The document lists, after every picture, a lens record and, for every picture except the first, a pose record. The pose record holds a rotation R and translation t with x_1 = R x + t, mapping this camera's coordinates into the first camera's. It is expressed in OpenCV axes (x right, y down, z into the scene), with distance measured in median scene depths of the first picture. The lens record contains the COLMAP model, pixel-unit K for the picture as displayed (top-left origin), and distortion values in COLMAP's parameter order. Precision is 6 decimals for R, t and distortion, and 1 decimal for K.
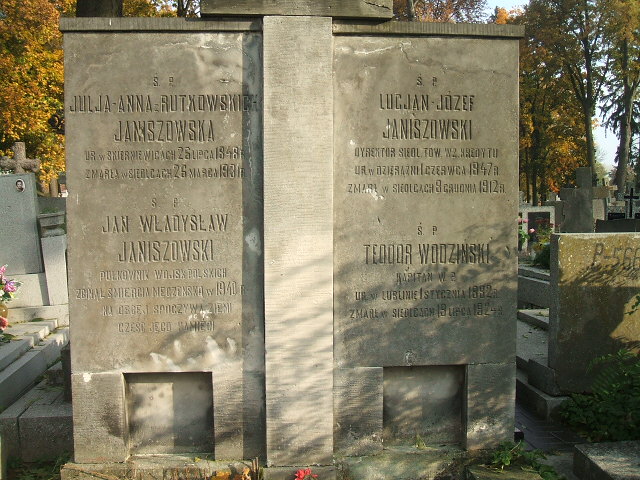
lens RADIAL K [[711.0, 0, 322.8], [0, 711.0, 258.6], [0, 0, 1]] dist [-0.162221, 0.209572]
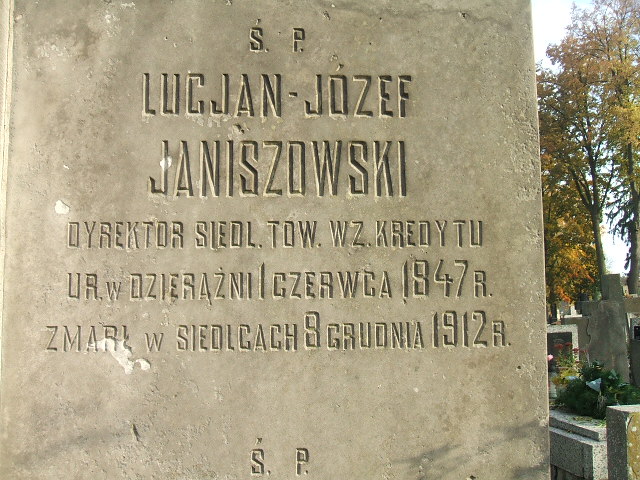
lens RADIAL K [[711.0, 0, 322.8], [0, 711.0, 258.6], [0, 0, 1]] dist [-0.162221, 0.209572]
pose [[0.999903, -0.007231, -0.011935, 0.166870], [0.005284, 0.987784, -0.155737, -0.079979], [0.012916, 0.155658, 0.987727, 0.630418]]
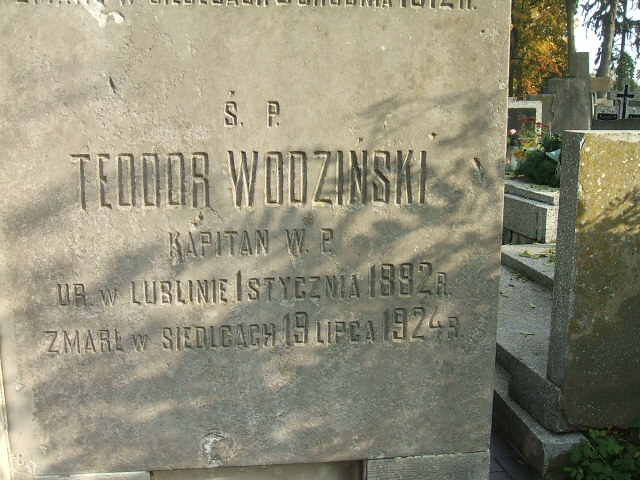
lens RADIAL K [[711.0, 0, 322.8], [0, 711.0, 258.6], [0, 0, 1]] dist [-0.162221, 0.209572]
pose [[0.999318, -0.003177, 0.036786, 0.163929], [-0.001830, 0.990806, 0.135275, -0.014574], [-0.036877, -0.135250, 0.990125, 0.616355]]
